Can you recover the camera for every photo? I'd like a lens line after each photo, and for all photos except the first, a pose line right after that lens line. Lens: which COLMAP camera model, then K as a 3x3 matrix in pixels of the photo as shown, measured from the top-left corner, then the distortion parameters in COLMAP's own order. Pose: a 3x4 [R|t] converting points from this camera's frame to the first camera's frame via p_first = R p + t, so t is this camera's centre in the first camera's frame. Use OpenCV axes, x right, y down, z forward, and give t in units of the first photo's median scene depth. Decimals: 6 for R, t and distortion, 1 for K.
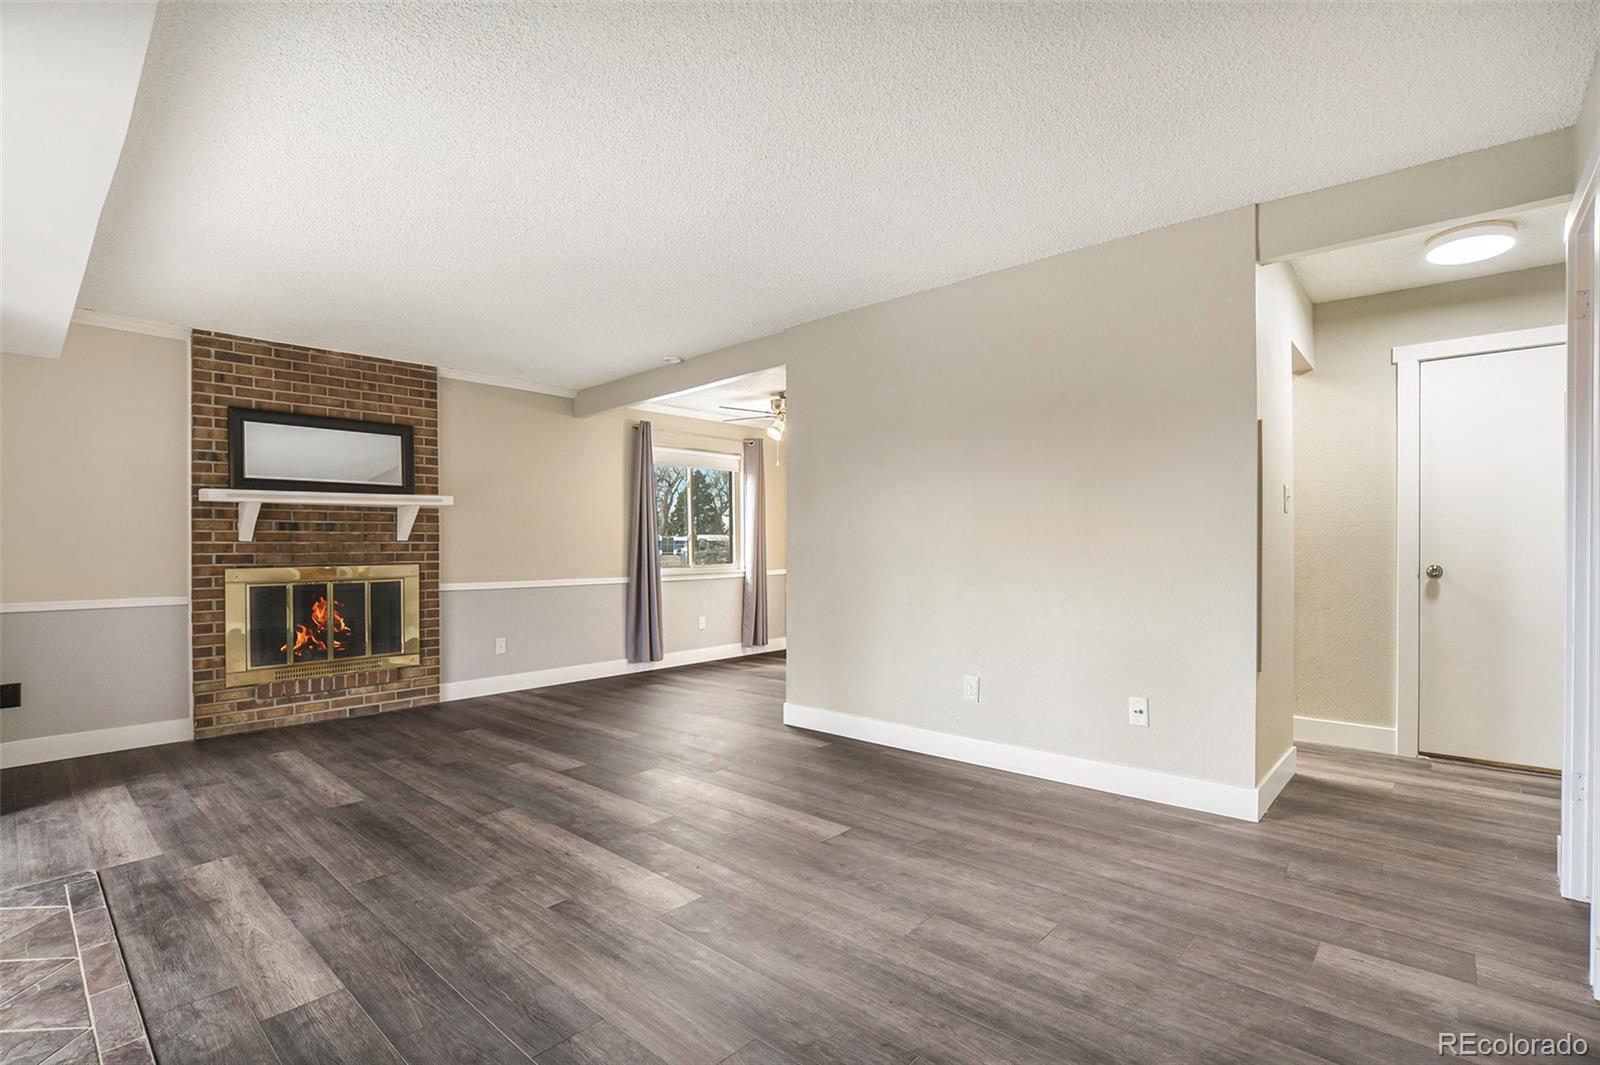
lens RADIAL K [[743.1, 0, 811.1], [0, 743.1, 525.5], [0, 0, 1]] dist [-0.029540, 0.002422]
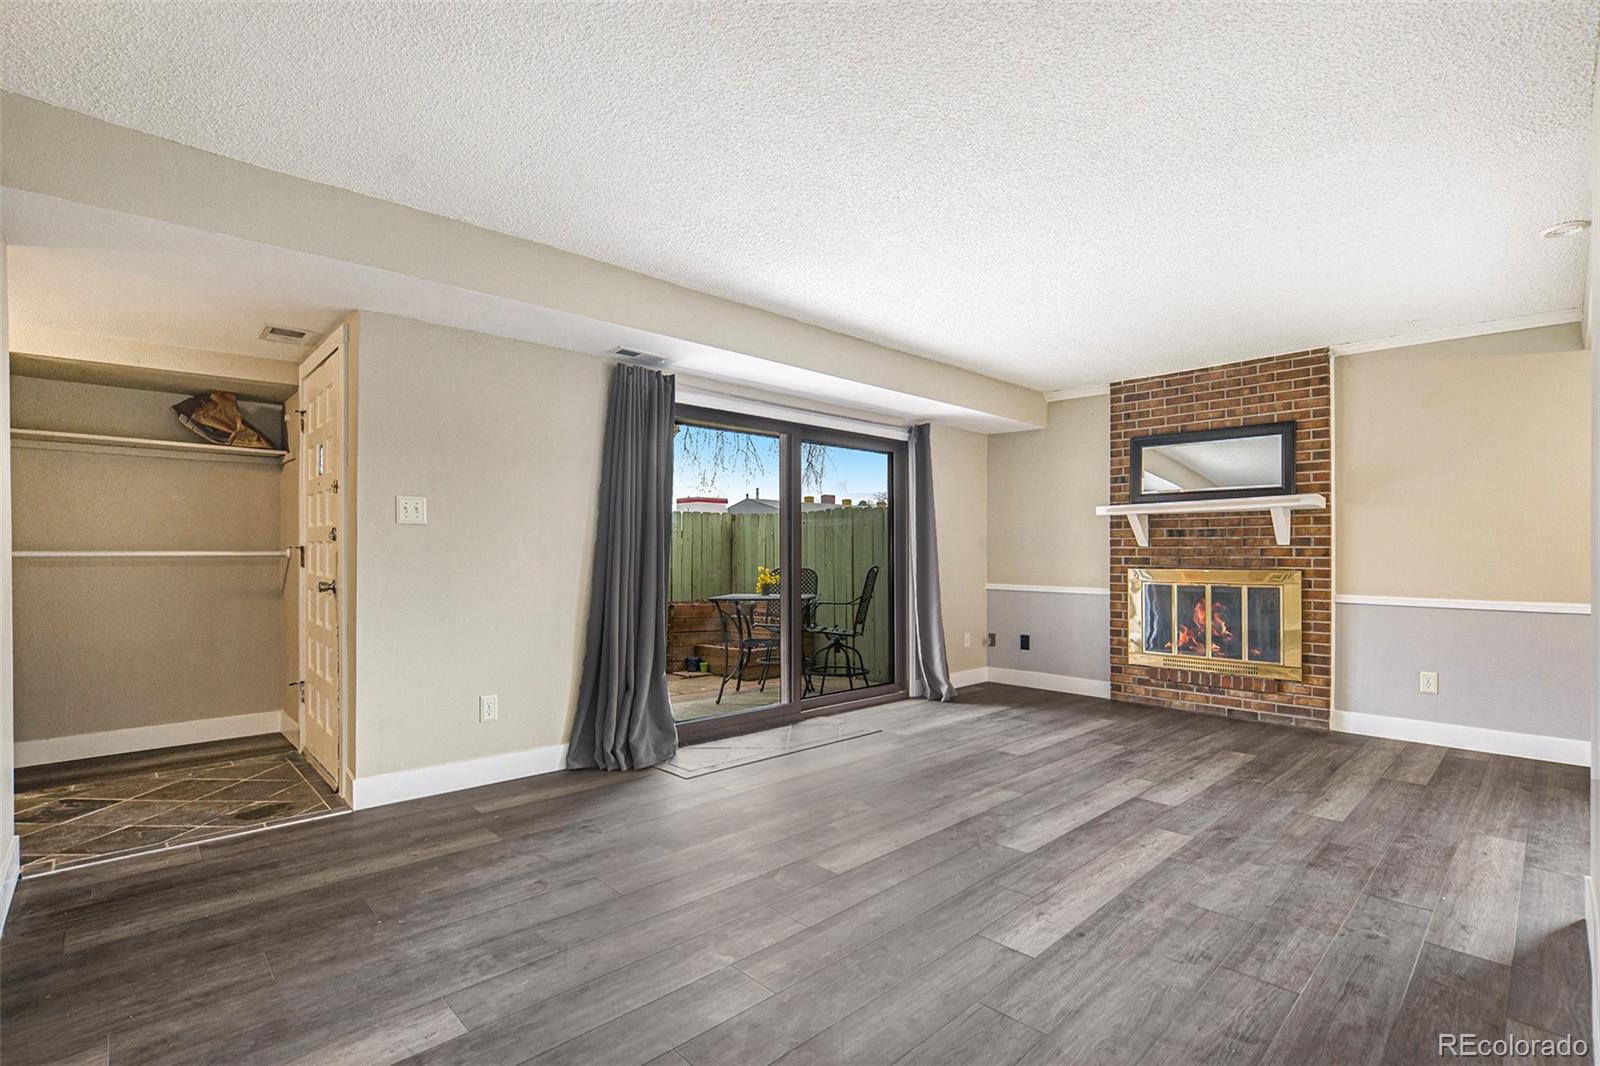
lens RADIAL K [[743.1, 0, 805.9], [0, 743.1, 524.4], [0, 0, 1]] dist [-0.029540, 0.002422]
pose [[-0.079222, -0.030171, -0.996400, 0.507515], [0.023918, 0.999197, -0.032158, 0.011522], [0.996570, -0.026379, -0.078437, 0.557253]]
